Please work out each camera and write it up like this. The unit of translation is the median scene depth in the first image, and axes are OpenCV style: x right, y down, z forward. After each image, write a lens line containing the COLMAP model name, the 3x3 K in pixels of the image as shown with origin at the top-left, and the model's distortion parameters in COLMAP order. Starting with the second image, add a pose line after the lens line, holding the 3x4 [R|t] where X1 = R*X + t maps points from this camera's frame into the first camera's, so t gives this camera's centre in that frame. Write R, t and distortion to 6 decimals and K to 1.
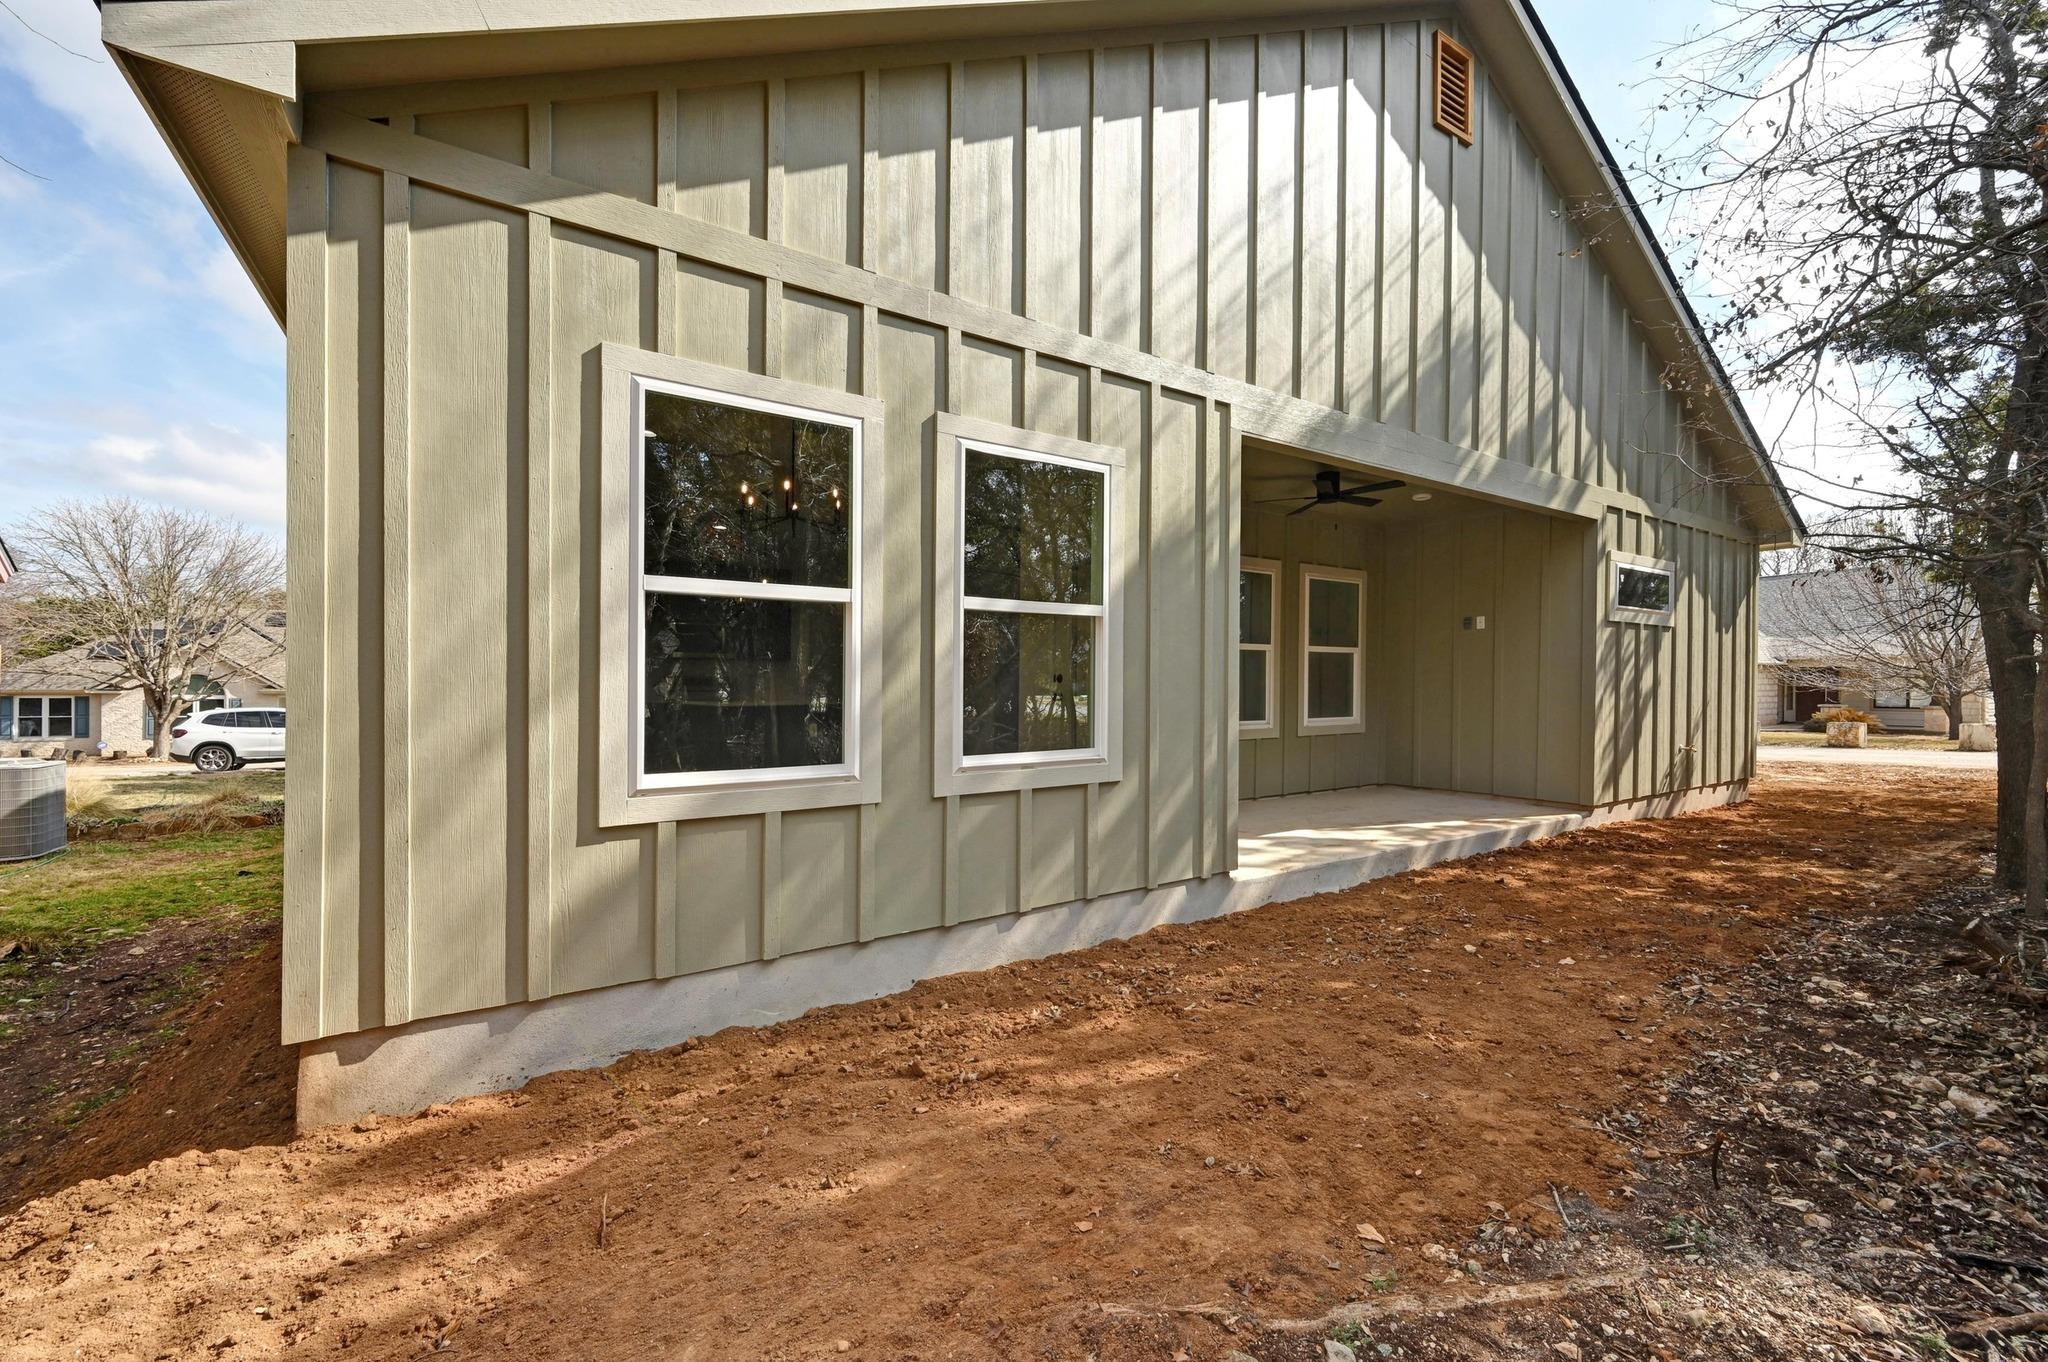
lens RADIAL K [[844.7, 0, 1024.0], [0, 844.7, 681.0], [0, 0, 1]] dist [0.000392, 0.000030]
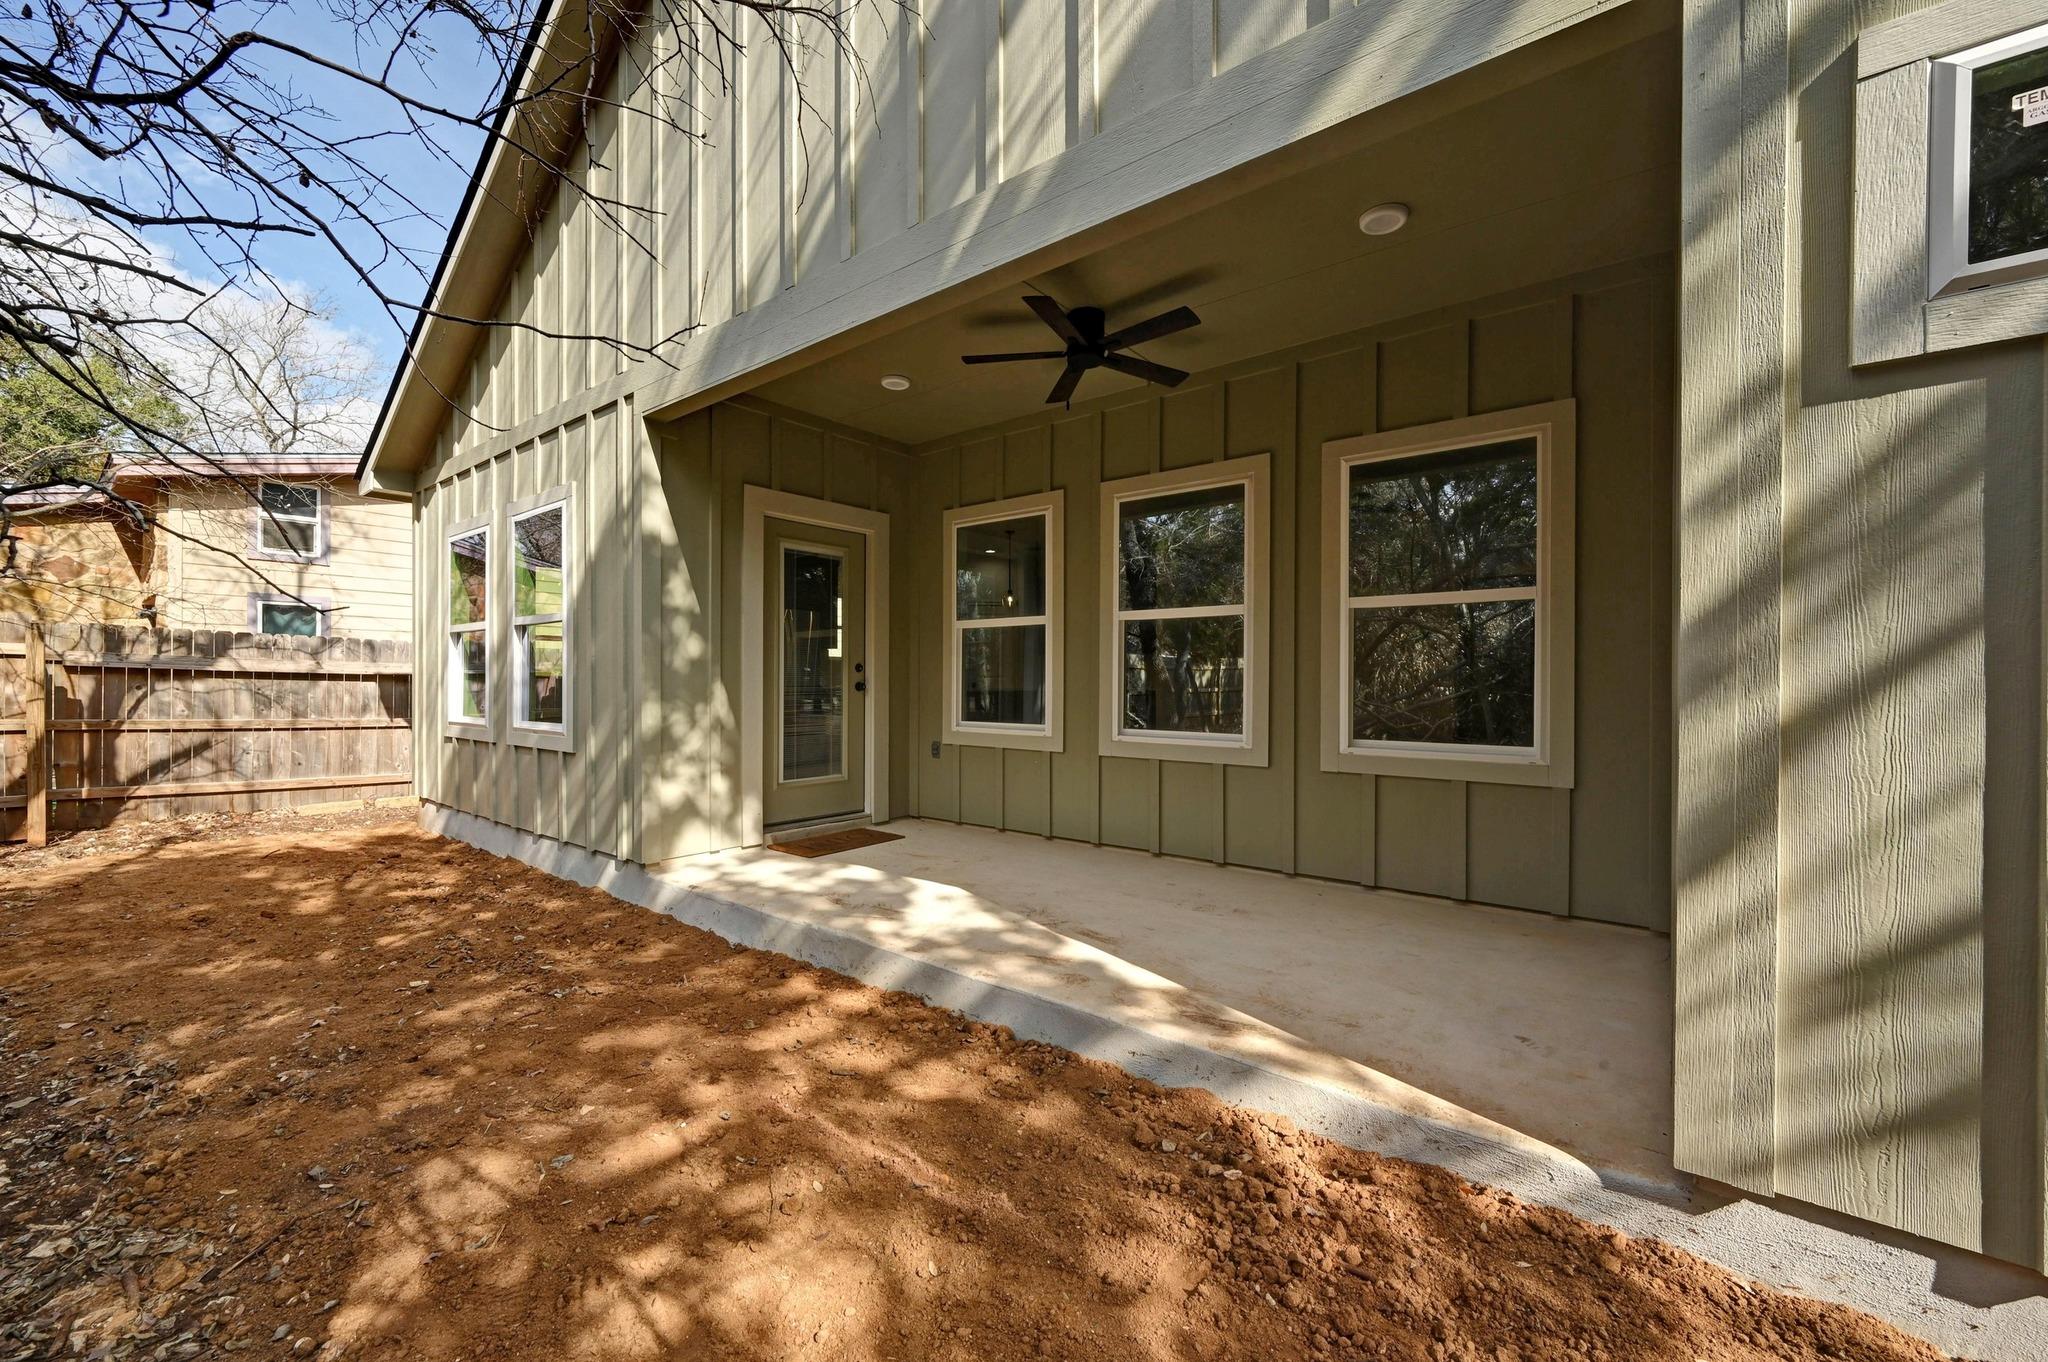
lens RADIAL K [[807.2, 0, 1024.0], [0, 807.2, 681.0], [0, 0, 1]] dist [0.001306, 0.000032]
pose [[0.299818, 0.005605, -0.953980, 0.845325], [0.005423, 0.999957, 0.007579, 0.004386], [0.953981, -0.007446, 0.299774, 0.757432]]
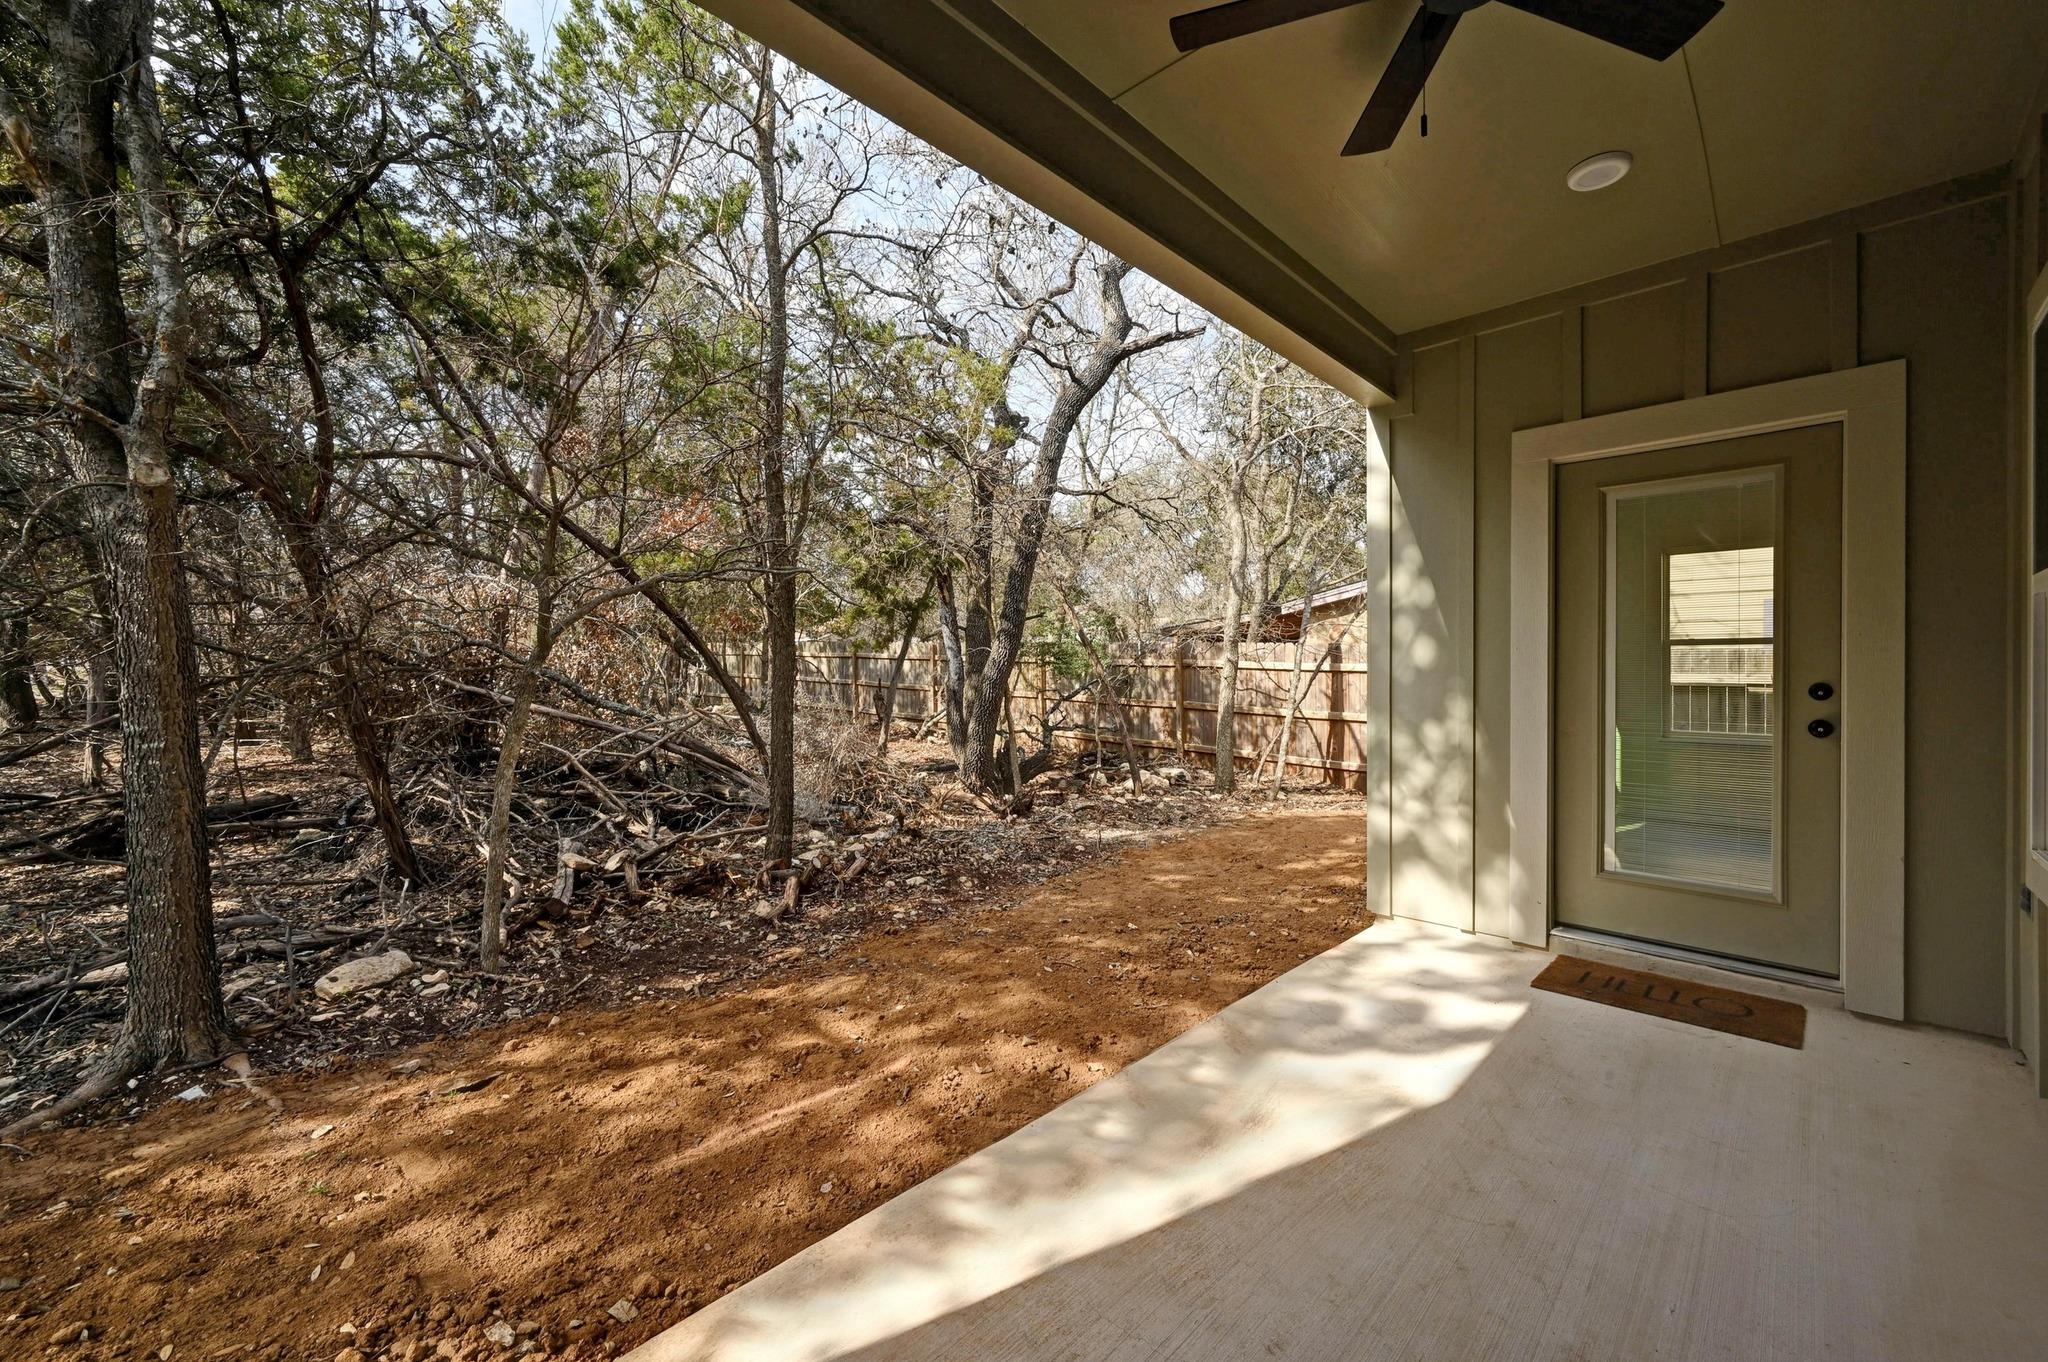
lens RADIAL K [[830.8, 0, 984.1], [0, 830.8, 684.9], [0, 0, 1]] dist [0.009884, 0.000155]
pose [[-0.981304, -0.000169, -0.192466, 0.515273], [0.000148, 0.999999, -0.001634, 0.002728], [0.192466, -0.001631, -0.981302, 1.173363]]
